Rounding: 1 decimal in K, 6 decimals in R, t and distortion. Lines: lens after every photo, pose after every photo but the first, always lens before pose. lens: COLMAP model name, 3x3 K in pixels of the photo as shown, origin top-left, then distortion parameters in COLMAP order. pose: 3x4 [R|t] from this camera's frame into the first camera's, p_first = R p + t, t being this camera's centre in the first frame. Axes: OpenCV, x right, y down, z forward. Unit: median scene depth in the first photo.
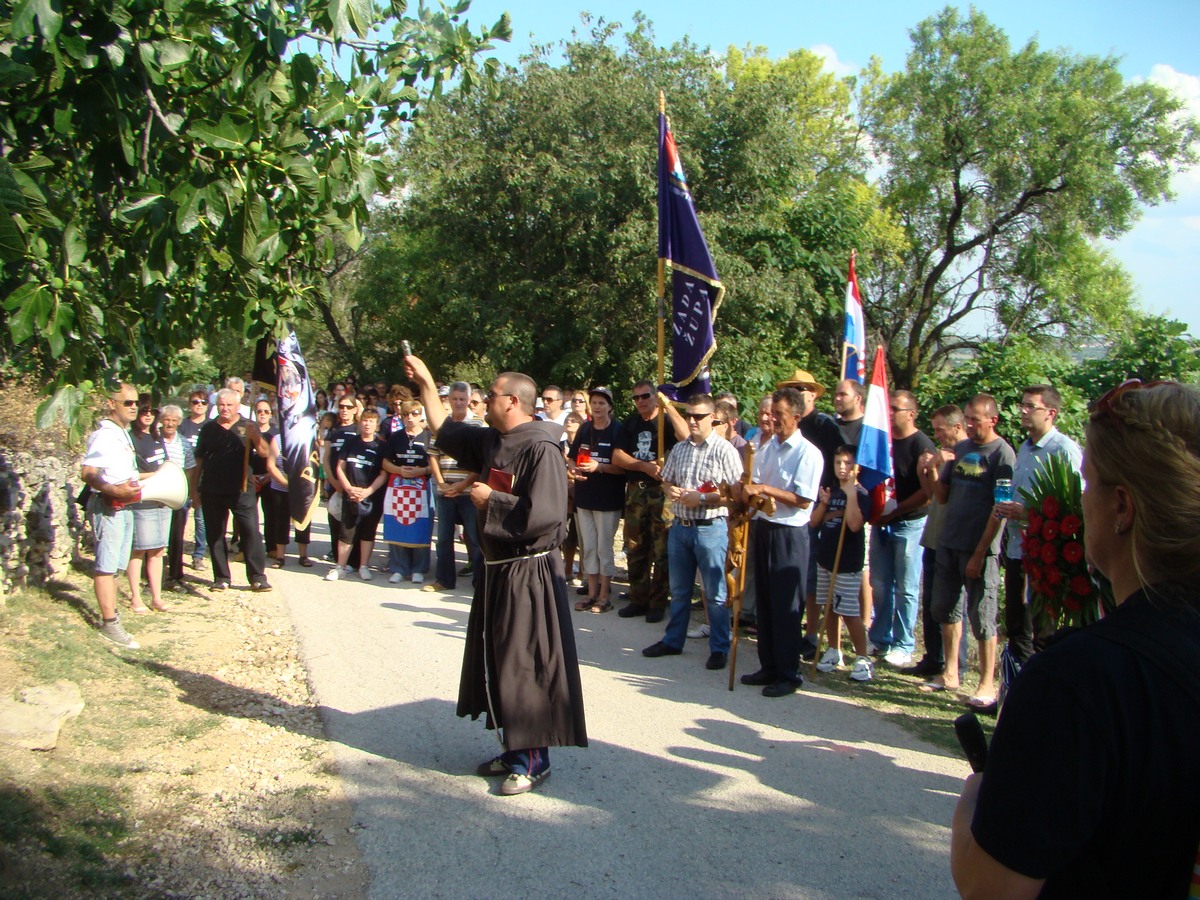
lens RADIAL K [[1225.3, 0, 599.6], [0, 1225.3, 448.6], [0, 0, 1]] dist [-0.114850, 0.000000]
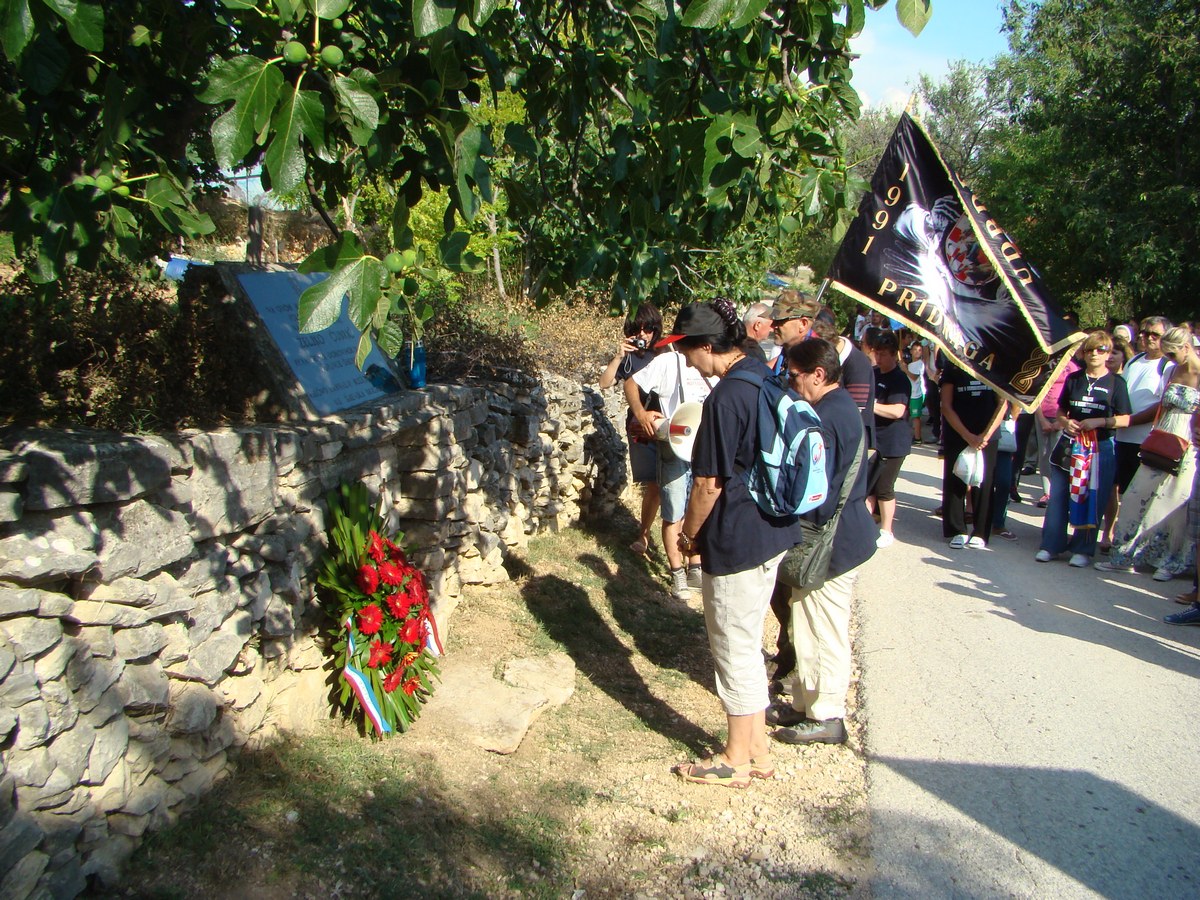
lens RADIAL K [[1225.3, 0, 599.3], [0, 1225.3, 446.9], [0, 0, 1]] dist [-0.114850, 0.000000]
pose [[0.880131, 0.063005, -0.470531, -0.040970], [-0.038128, 0.997334, 0.062225, -0.002179], [0.473197, -0.036826, 0.880187, 0.311009]]
